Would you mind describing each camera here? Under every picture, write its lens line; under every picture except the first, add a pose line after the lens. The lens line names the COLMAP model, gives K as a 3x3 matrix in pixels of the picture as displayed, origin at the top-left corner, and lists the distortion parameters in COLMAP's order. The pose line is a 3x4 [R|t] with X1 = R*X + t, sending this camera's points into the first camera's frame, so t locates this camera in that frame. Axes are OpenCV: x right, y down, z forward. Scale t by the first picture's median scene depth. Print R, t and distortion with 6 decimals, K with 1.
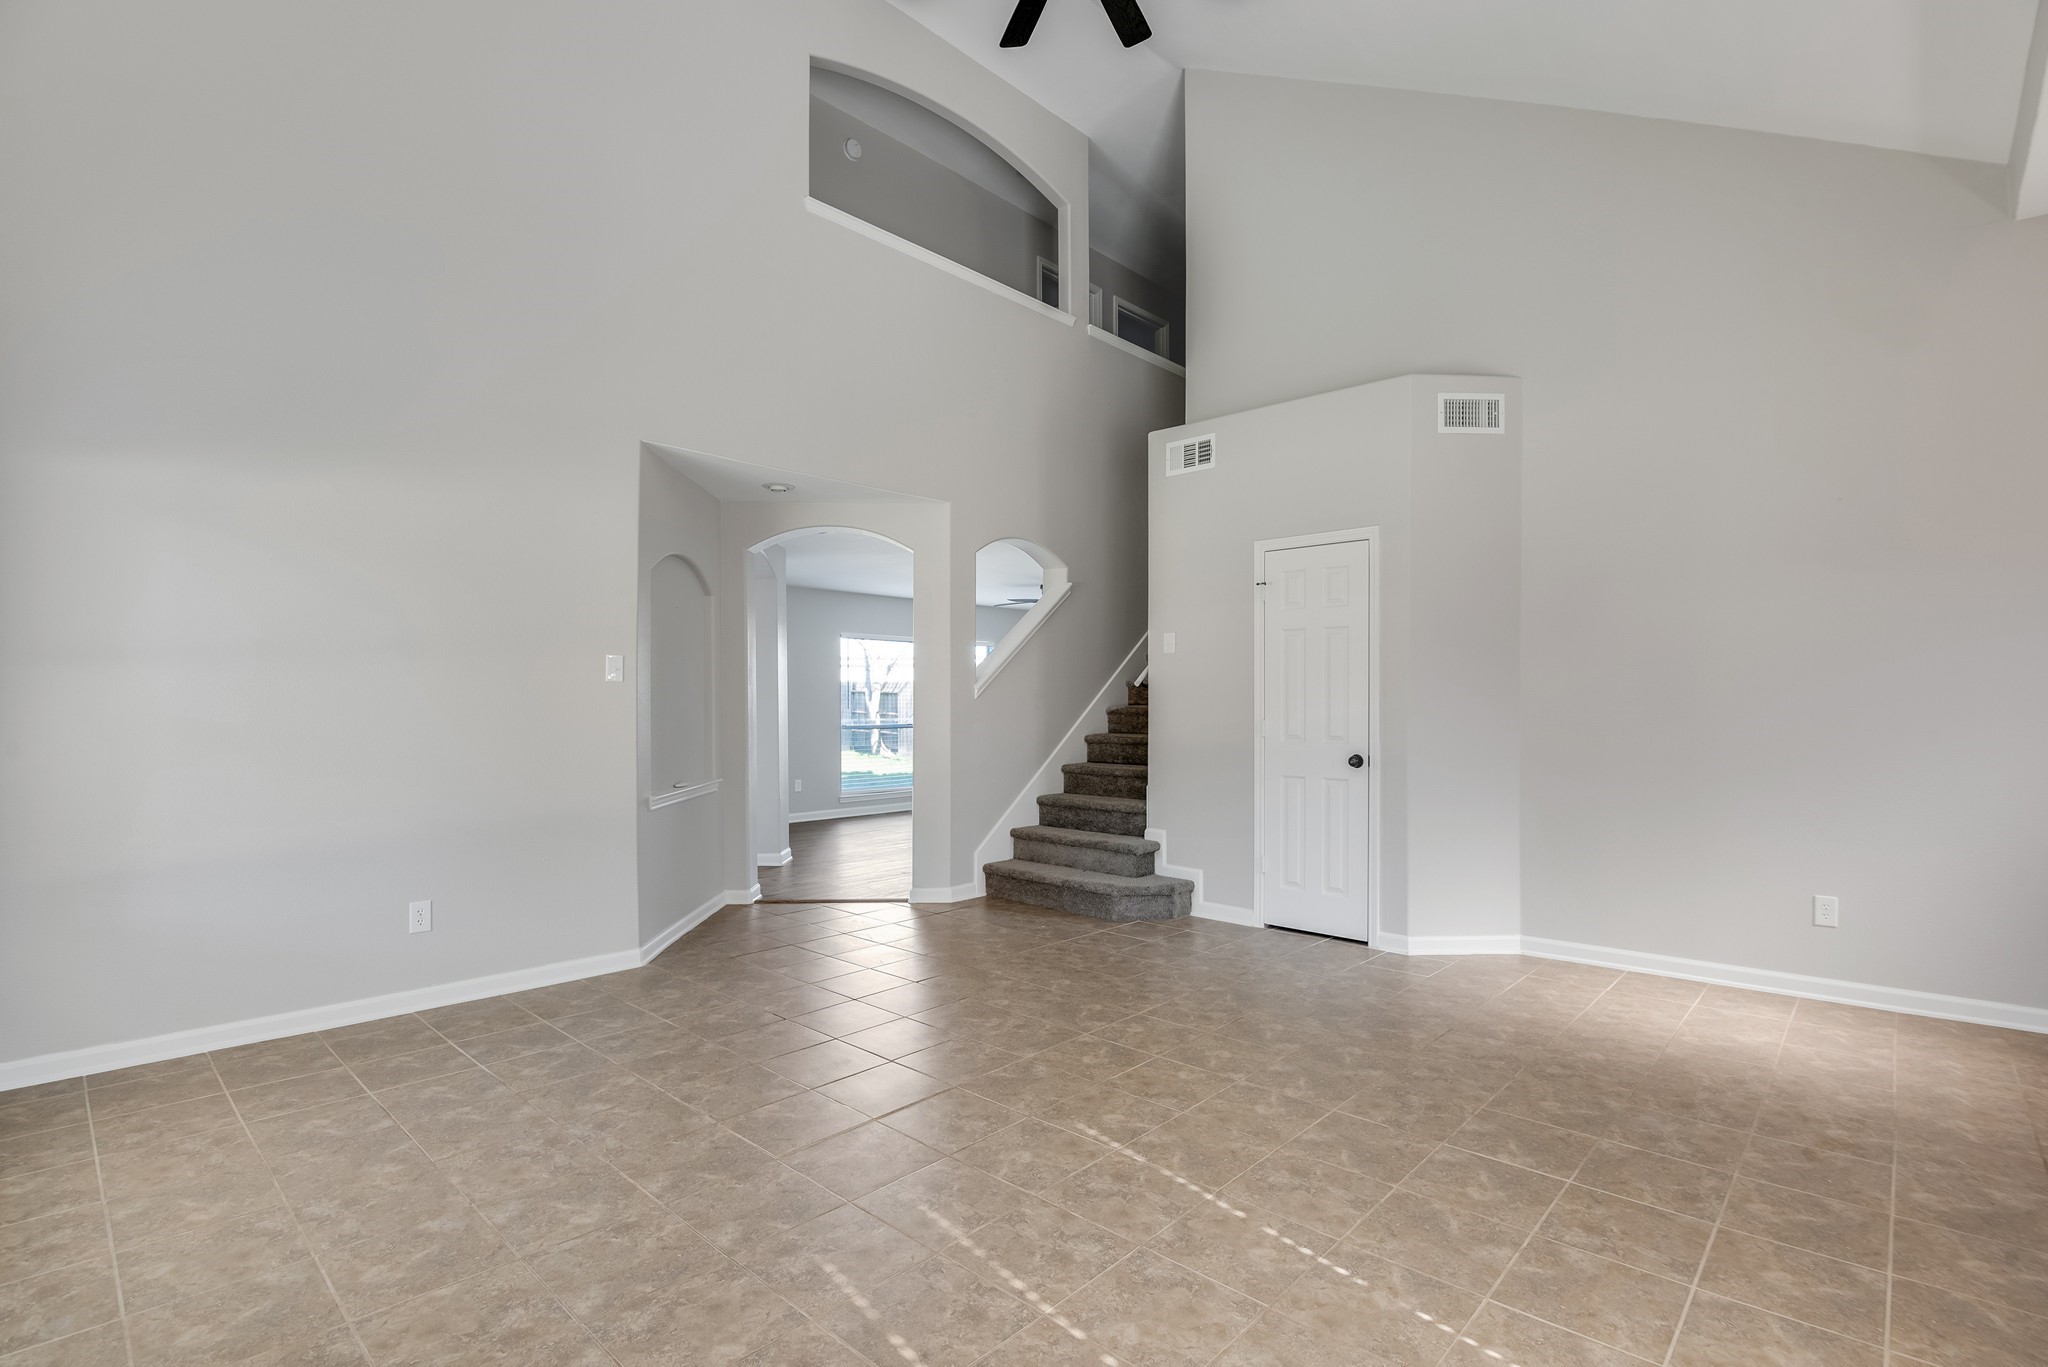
lens RADIAL K [[939.0, 0, 1043.8], [0, 939.0, 702.6], [0, 0, 1]] dist [-0.002501, -0.003805]
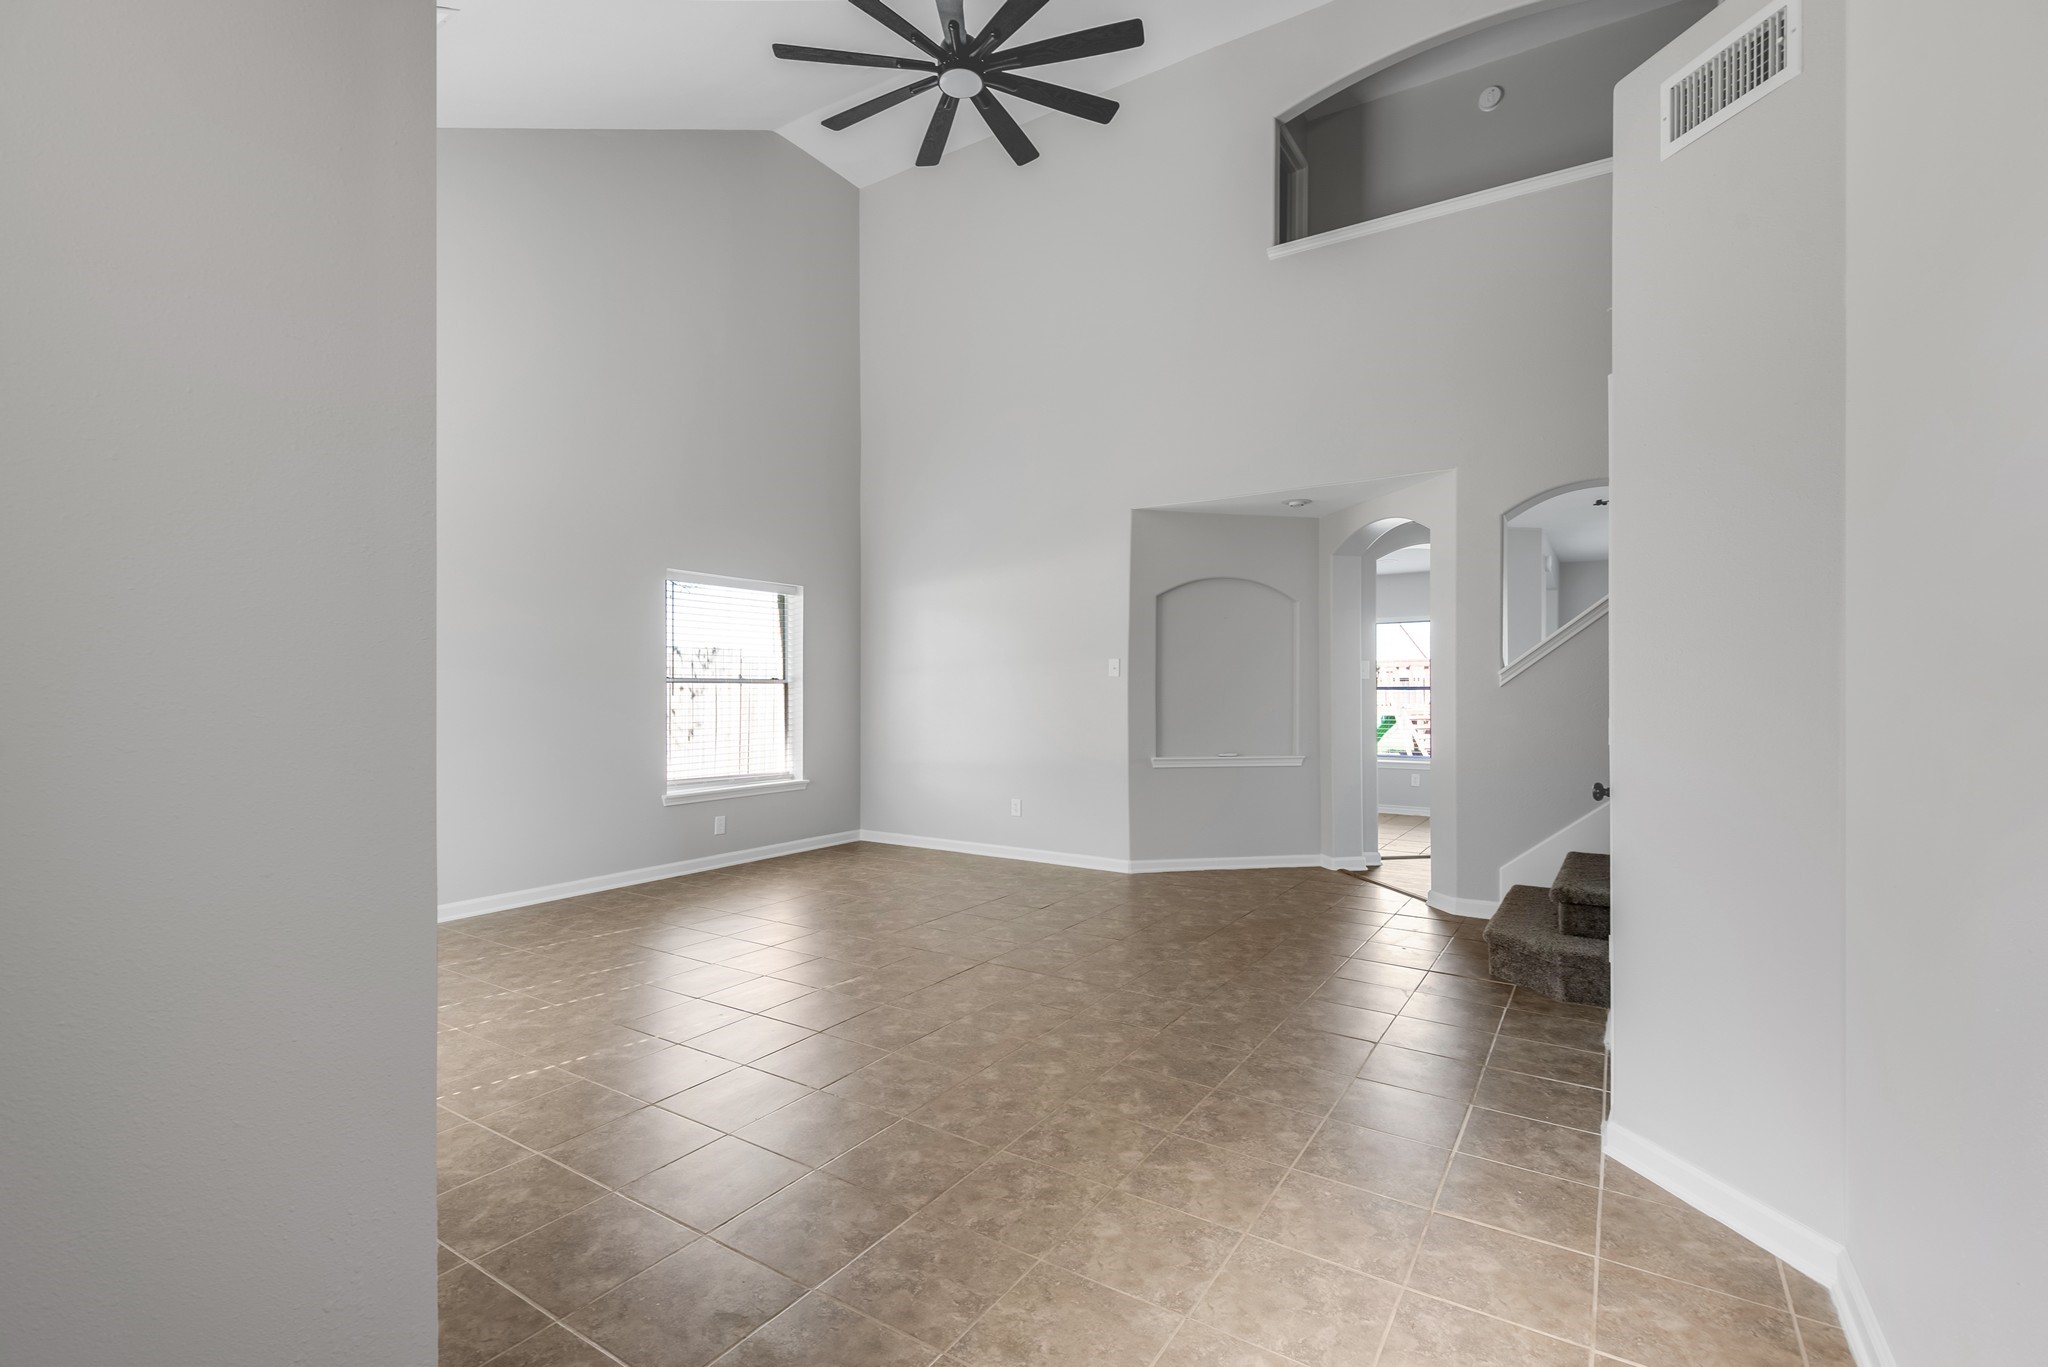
lens RADIAL K [[906.3, 0, 1043.2], [0, 906.3, 686.9], [0, 0, 1]] dist [0.009573, -0.000920]
pose [[0.174229, -0.018684, -0.984528, 1.102668], [-0.008320, 0.999756, -0.020446, 0.038282], [0.984670, 0.011754, 0.174031, 0.808881]]
